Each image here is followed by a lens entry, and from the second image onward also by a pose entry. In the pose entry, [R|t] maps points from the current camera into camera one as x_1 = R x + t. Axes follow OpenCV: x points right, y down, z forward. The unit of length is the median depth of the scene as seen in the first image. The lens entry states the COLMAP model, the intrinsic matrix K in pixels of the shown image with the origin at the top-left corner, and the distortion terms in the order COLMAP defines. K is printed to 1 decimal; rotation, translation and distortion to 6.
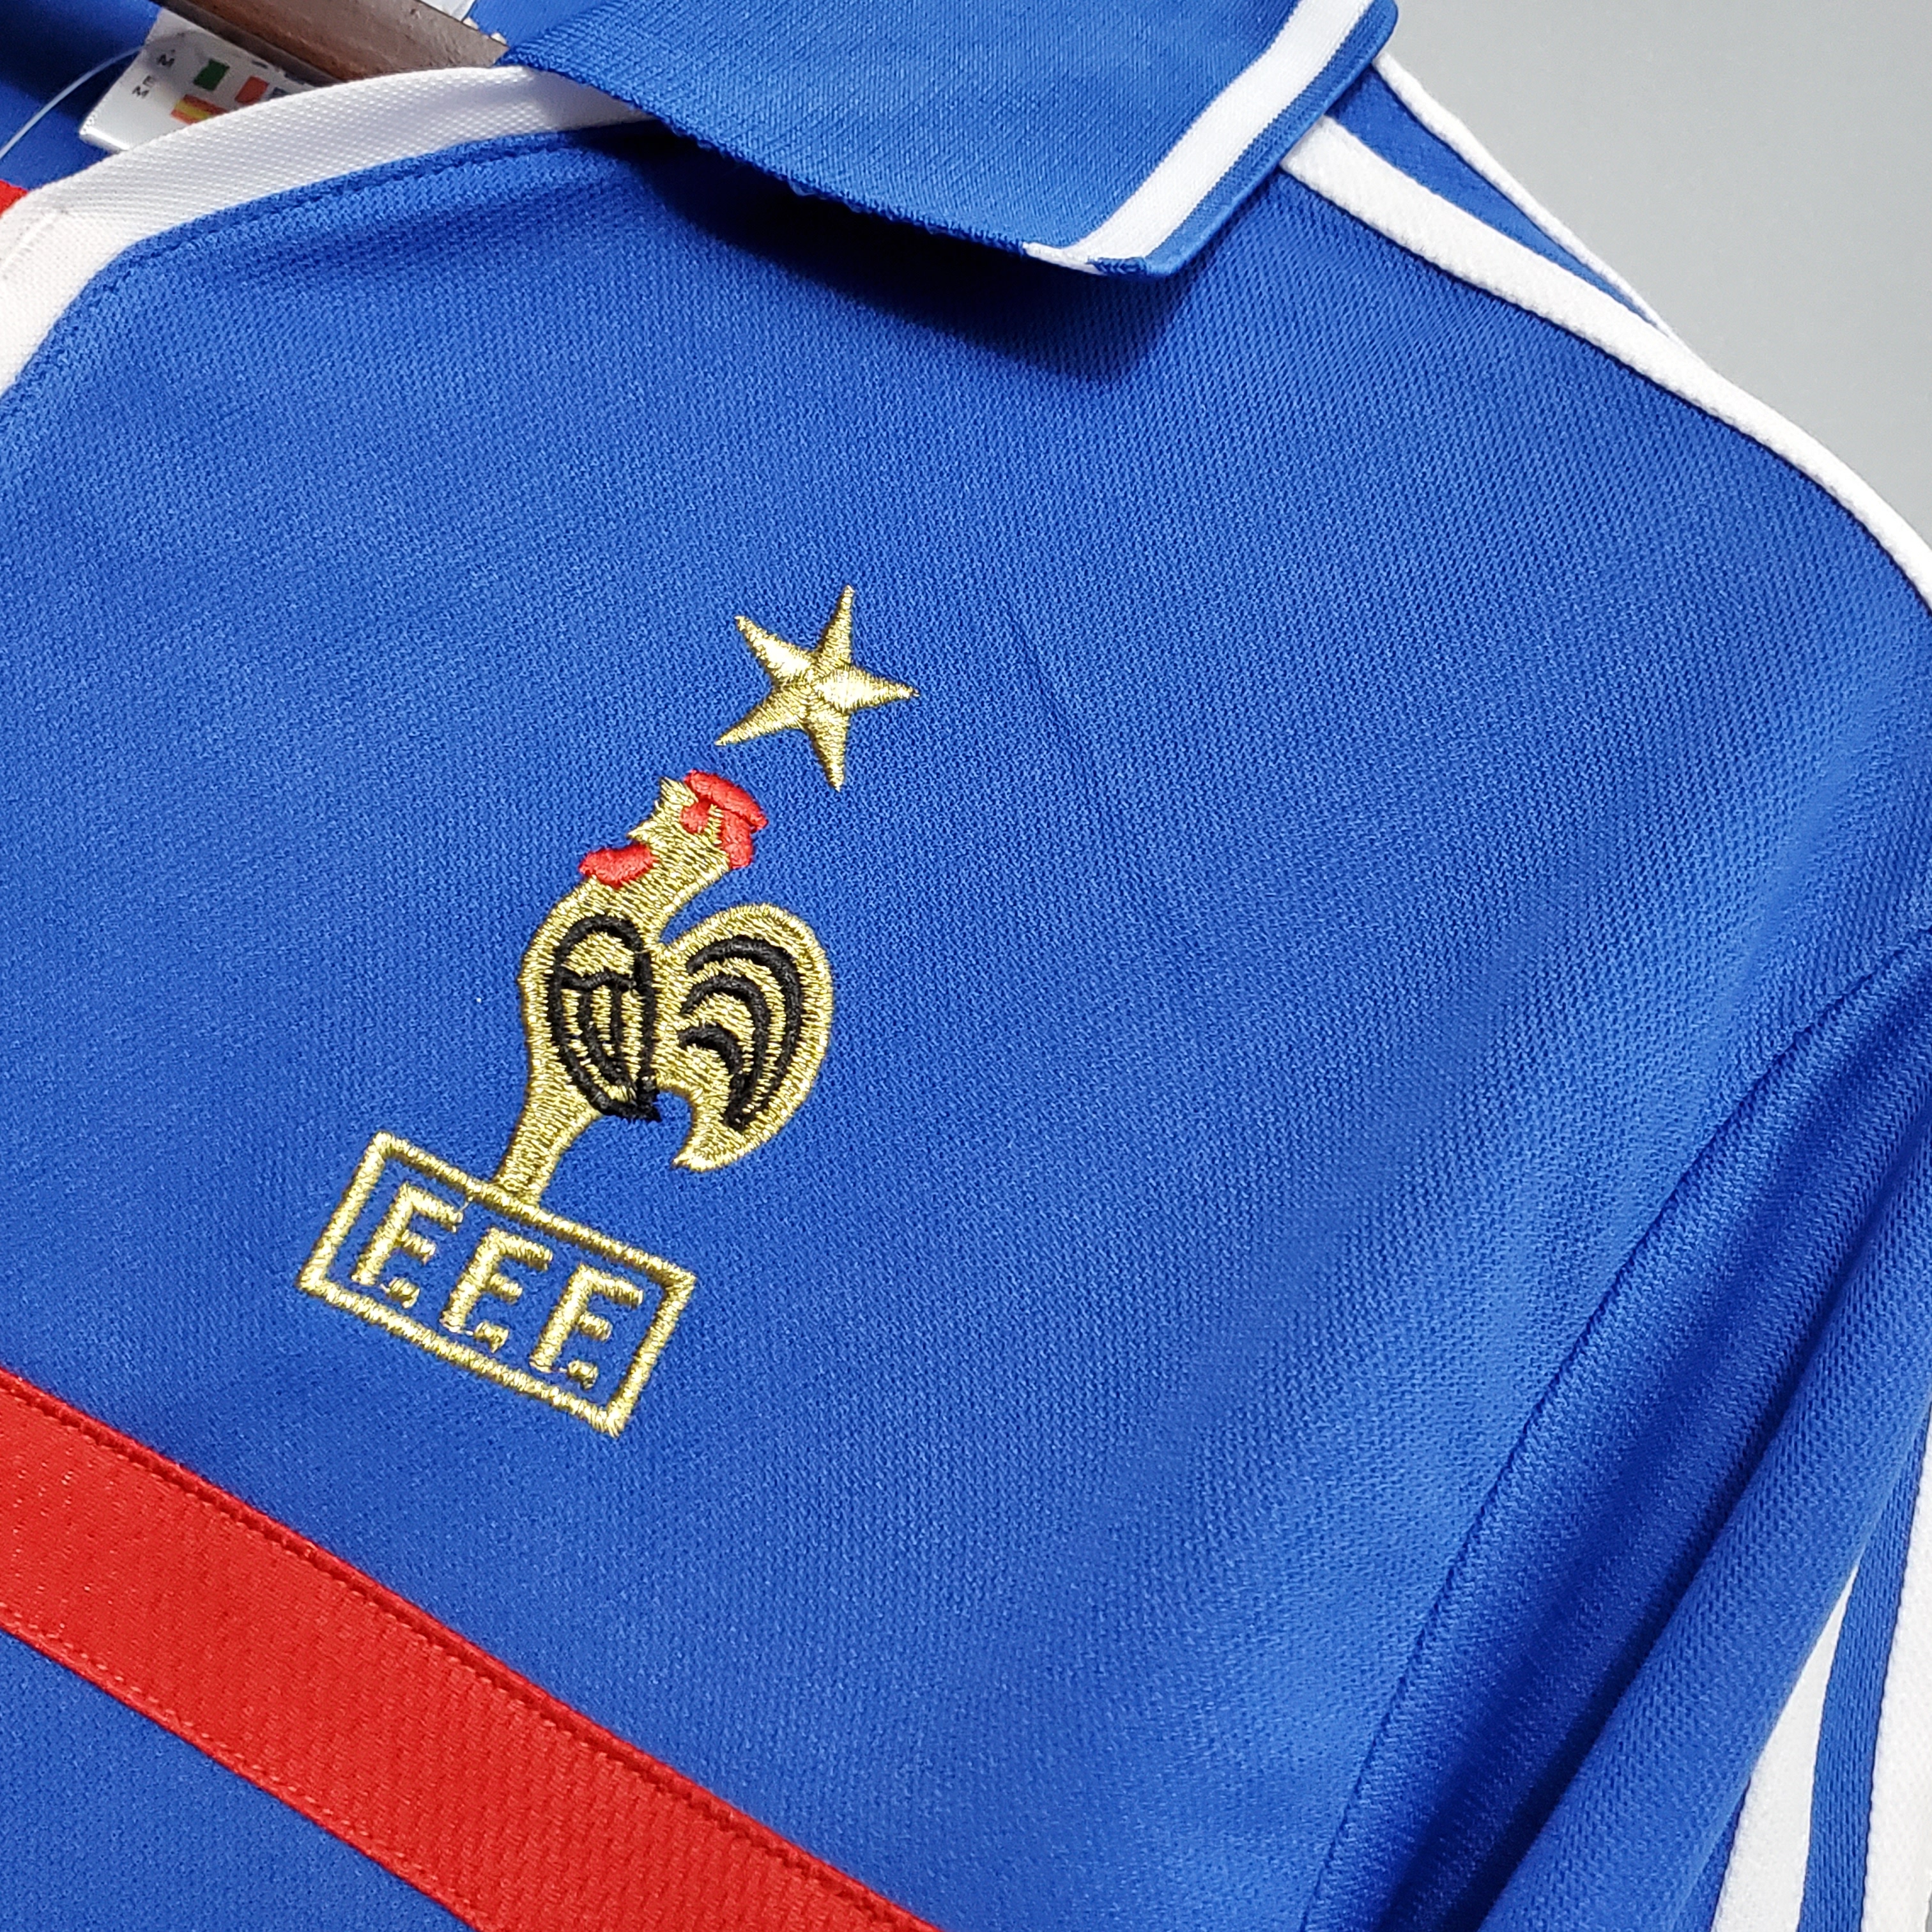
lens RADIAL K [[2632.6, 0, 954.9], [0, 2632.6, 947.3], [0, 0, 1]] dist [0.256802, -0.928440]
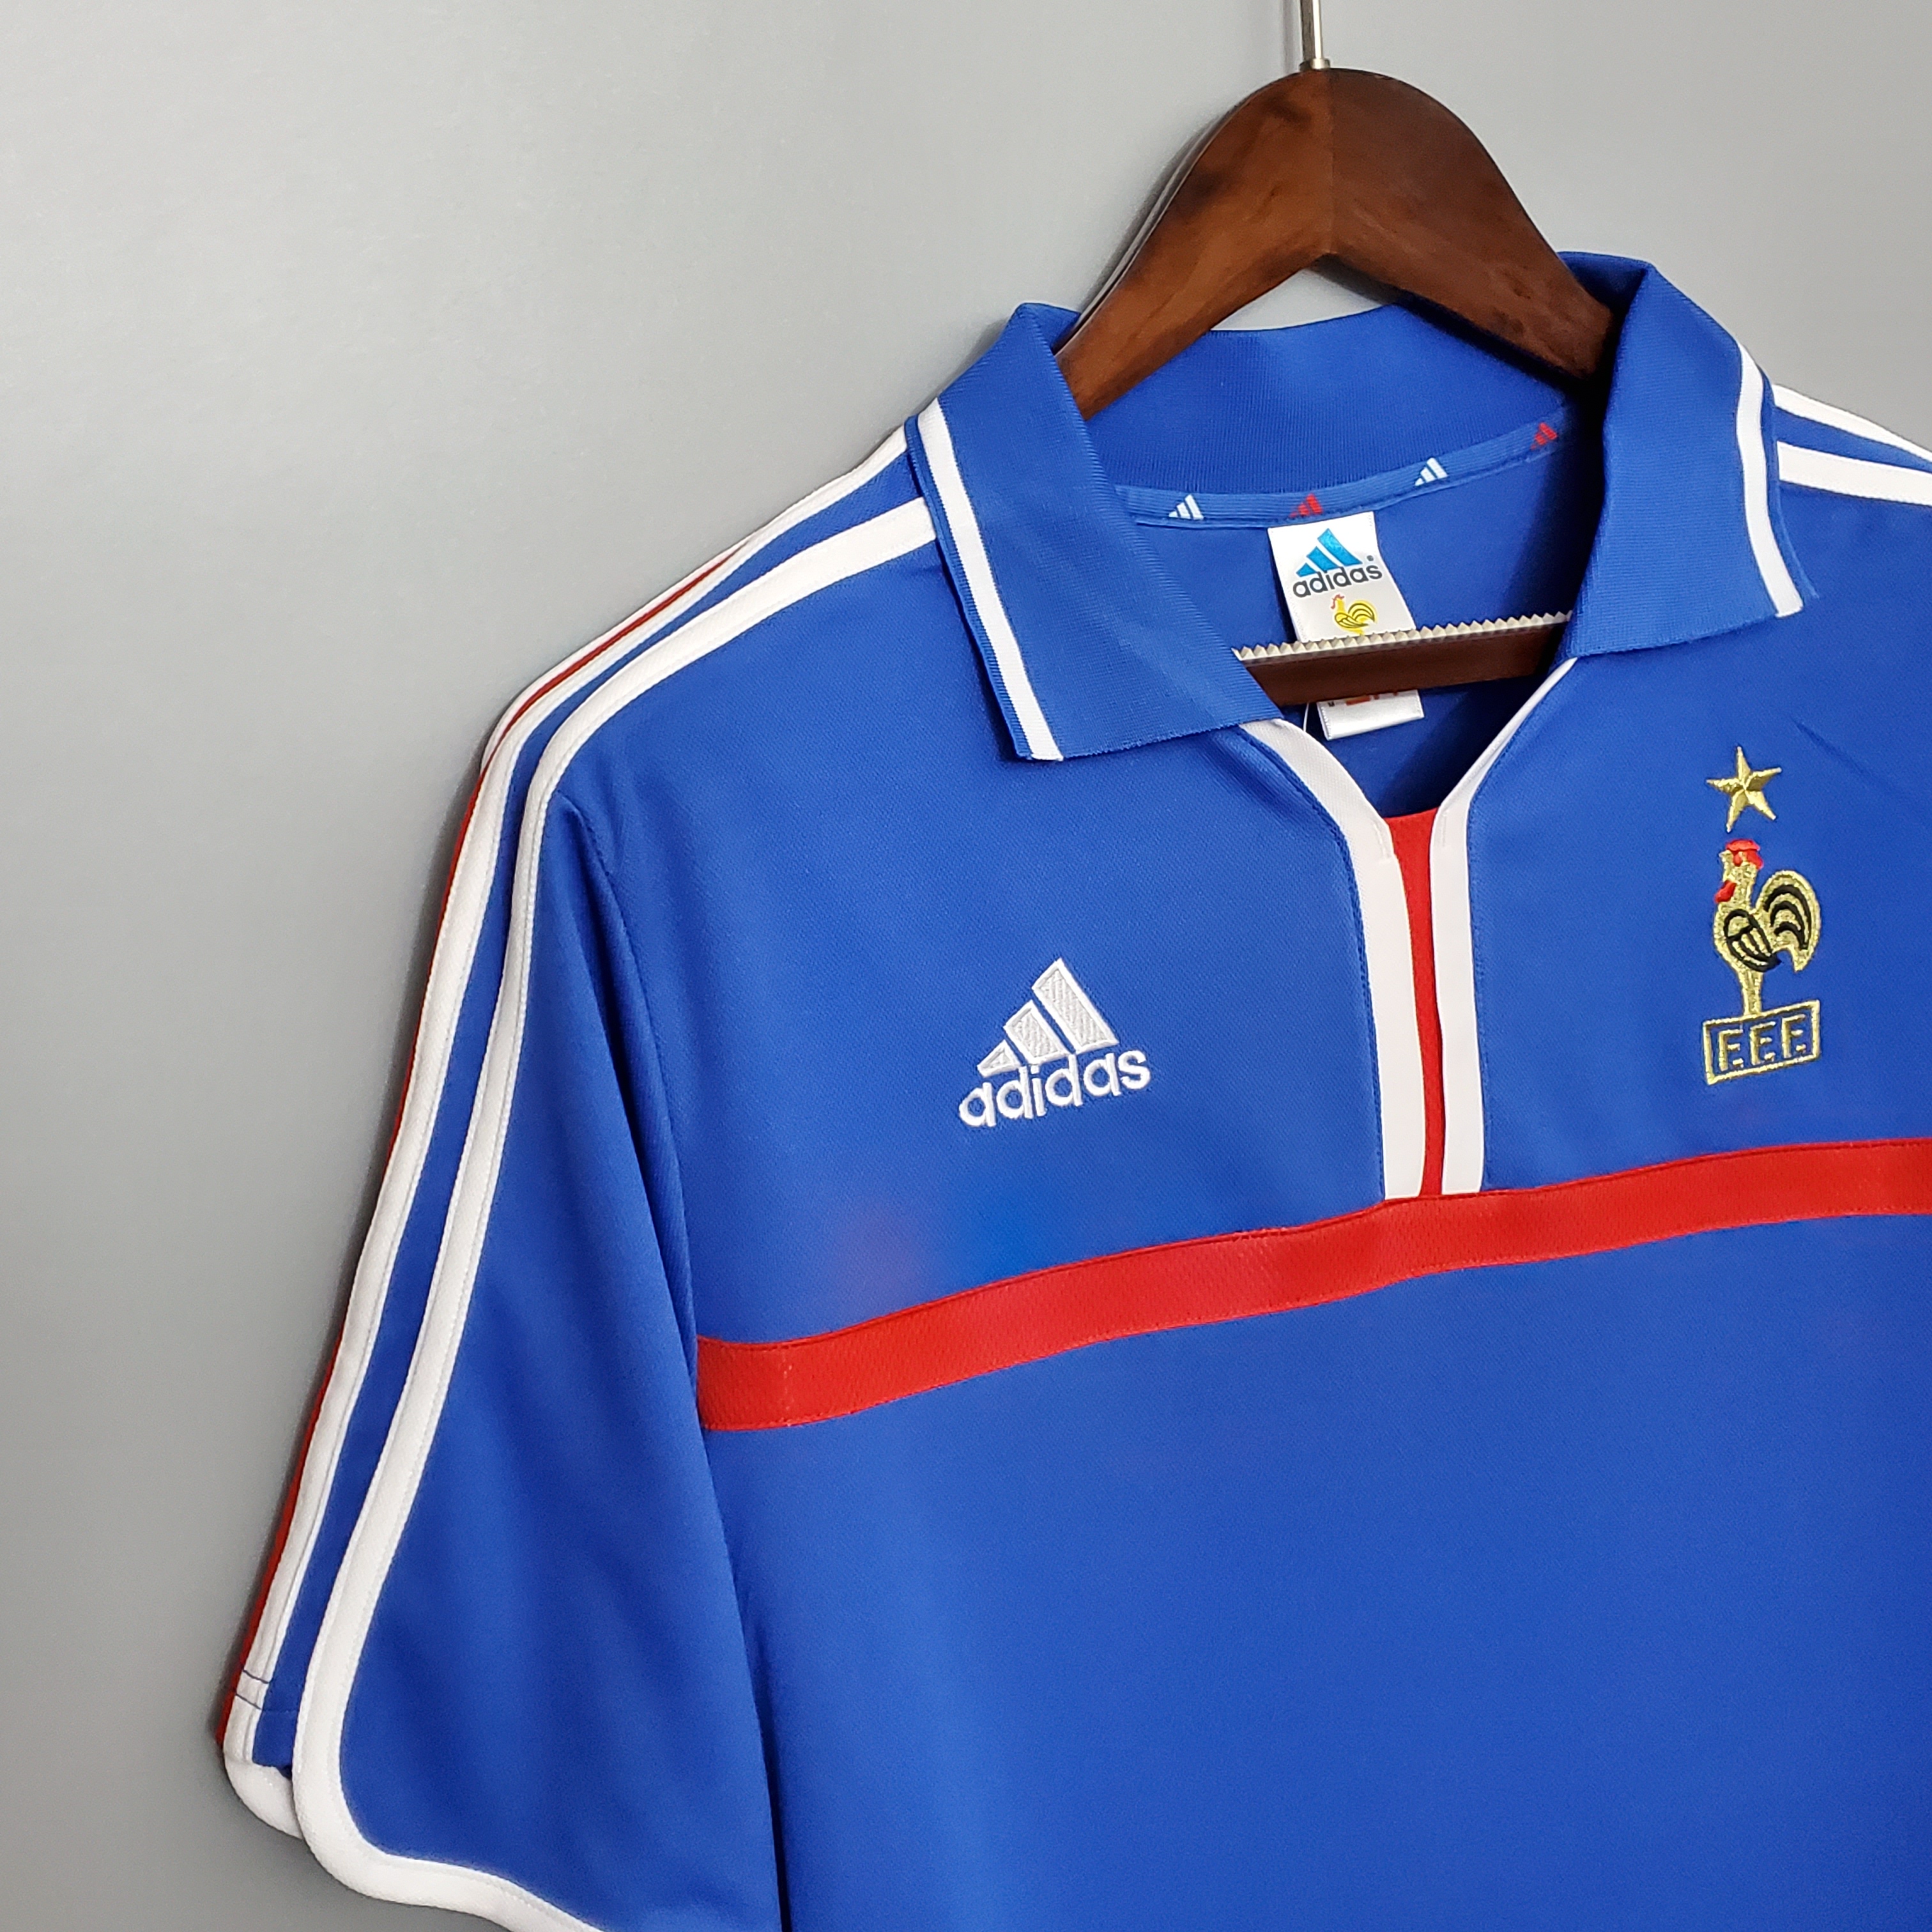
lens RADIAL K [[2632.6, 0, 954.9], [0, 2632.6, 947.3], [0, 0, 1]] dist [0.256802, -0.928440]
pose [[0.812248, -0.566824, 0.137708, -1.161661], [0.438312, 0.748859, 0.497085, -1.669707], [-0.384884, -0.343397, 0.856705, -1.009837]]
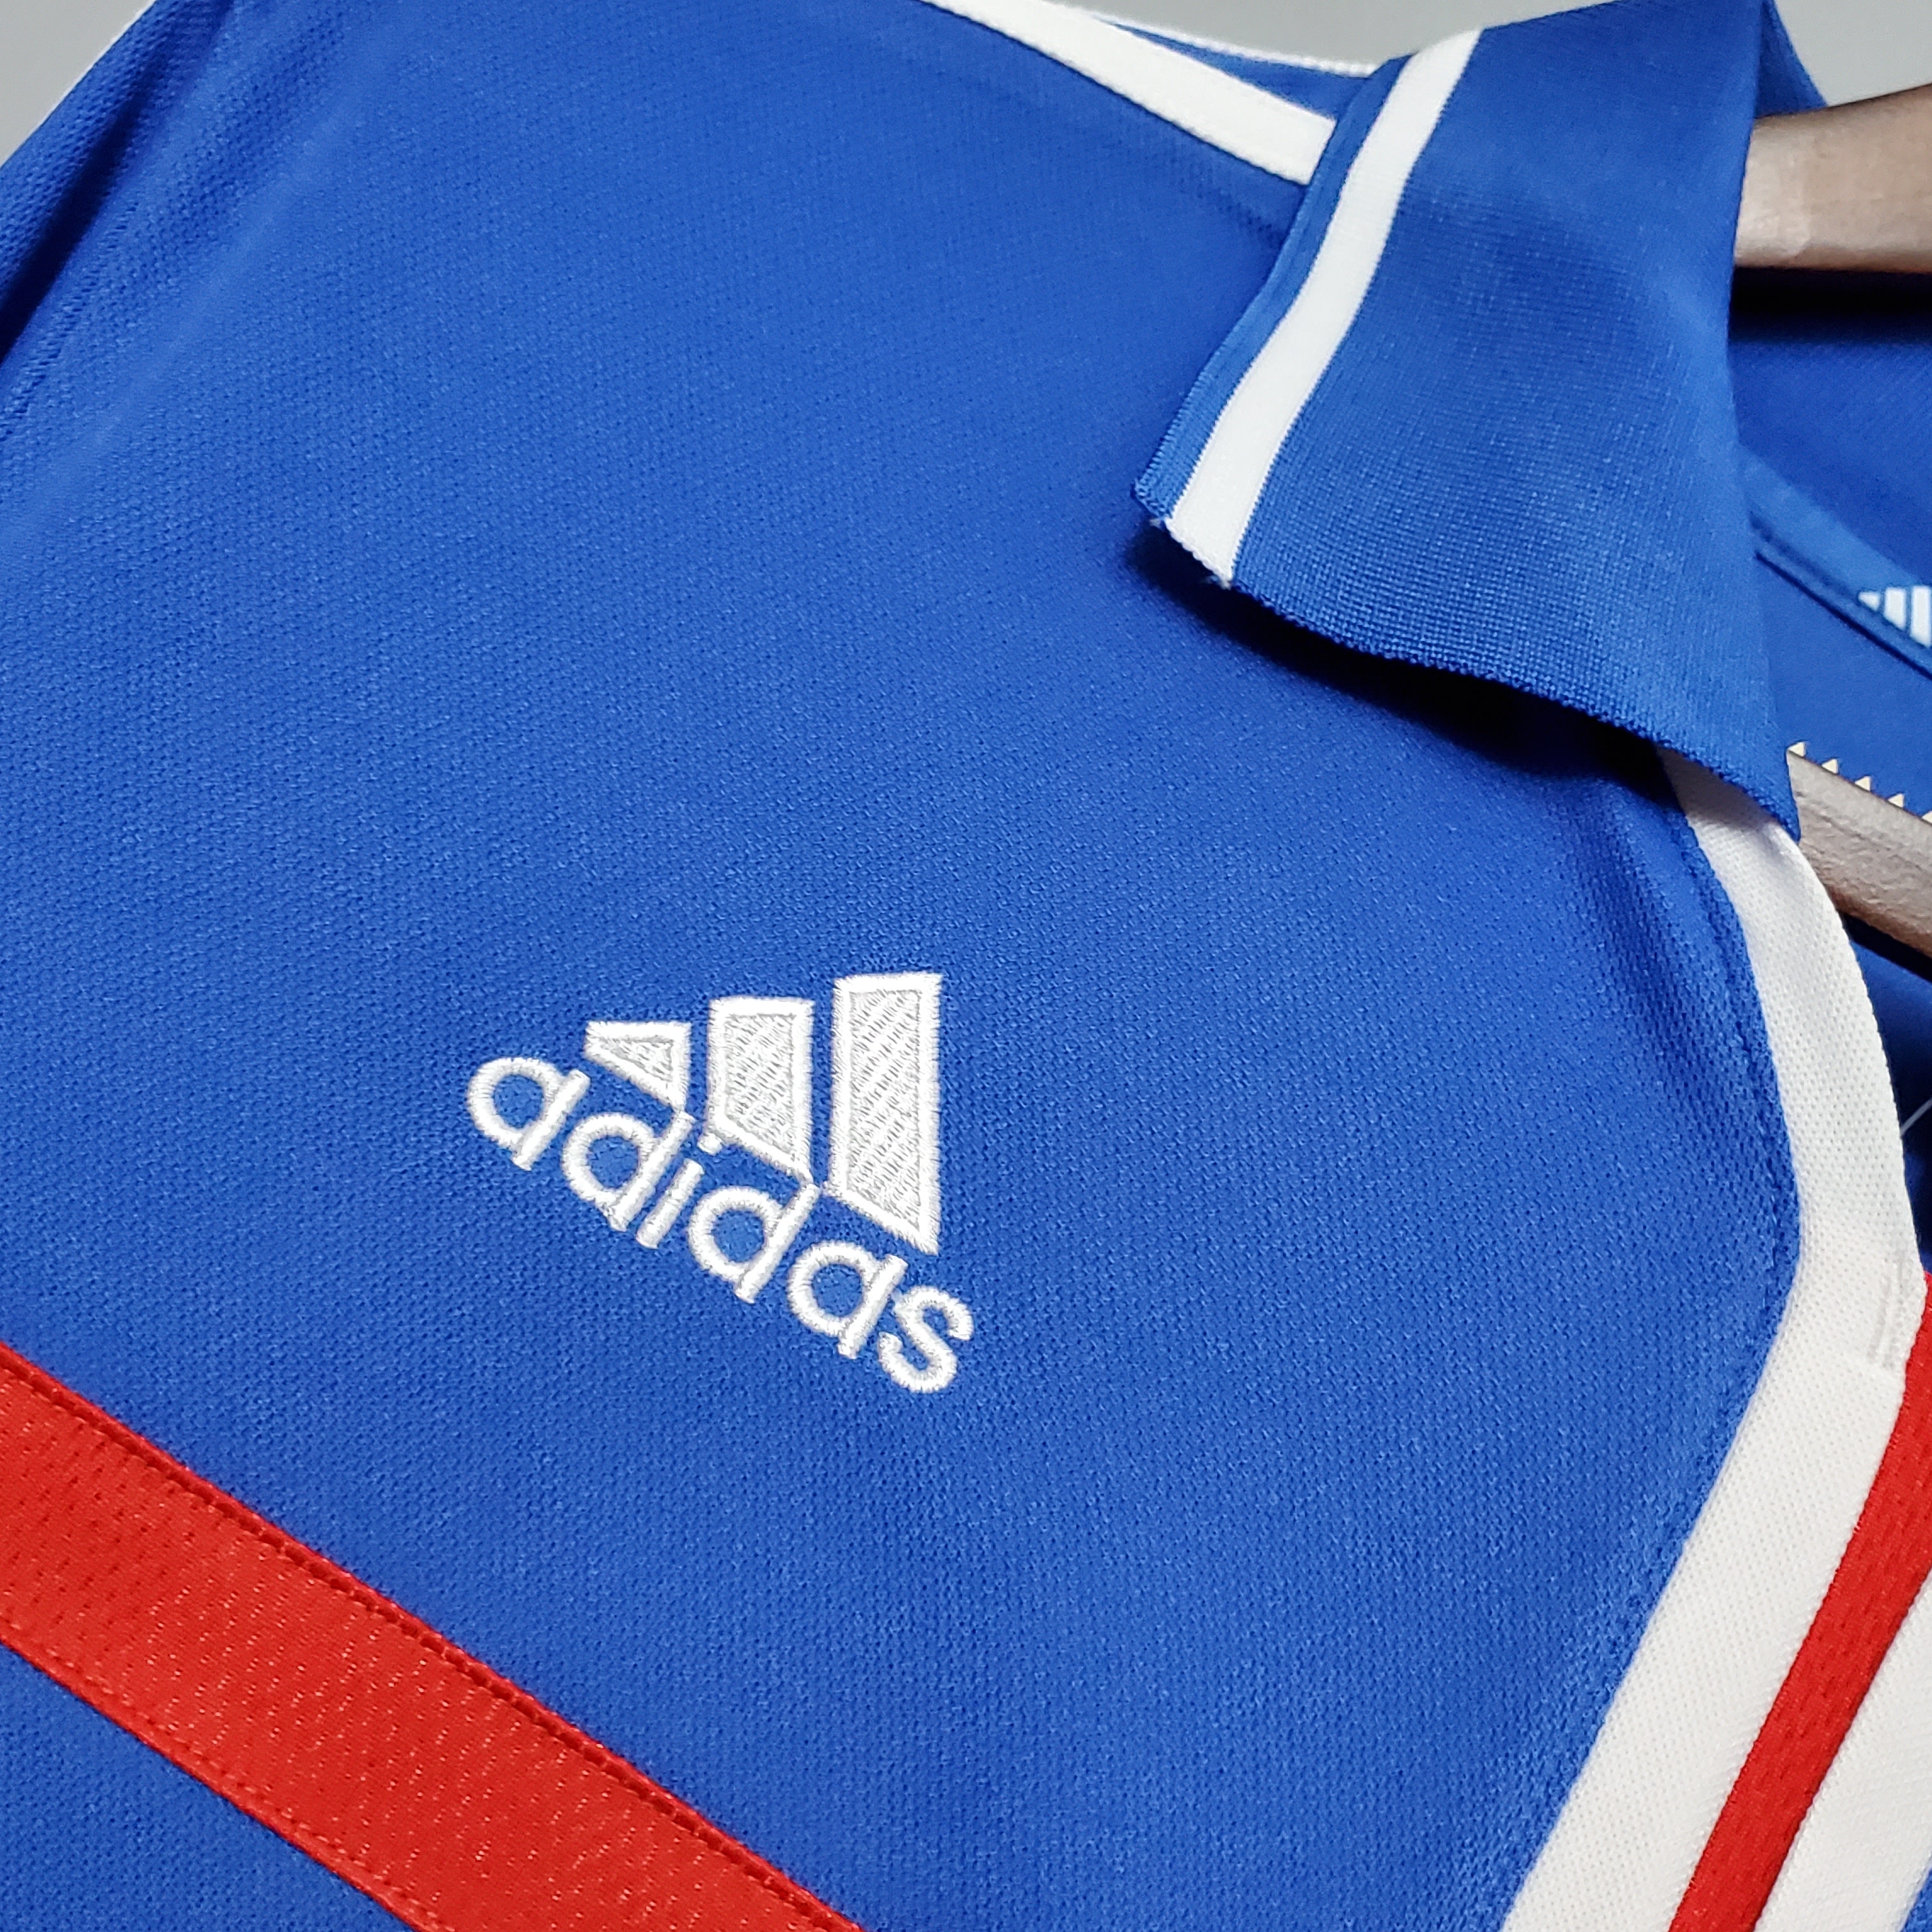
lens RADIAL K [[2632.6, 0, 954.9], [0, 2632.6, 947.3], [0, 0, 1]] dist [0.256802, -0.928440]
pose [[0.987202, 0.026844, -0.157202, -0.597174], [-0.040622, 0.995544, -0.085099, -0.338550], [0.154217, 0.090396, 0.983893, 0.079918]]
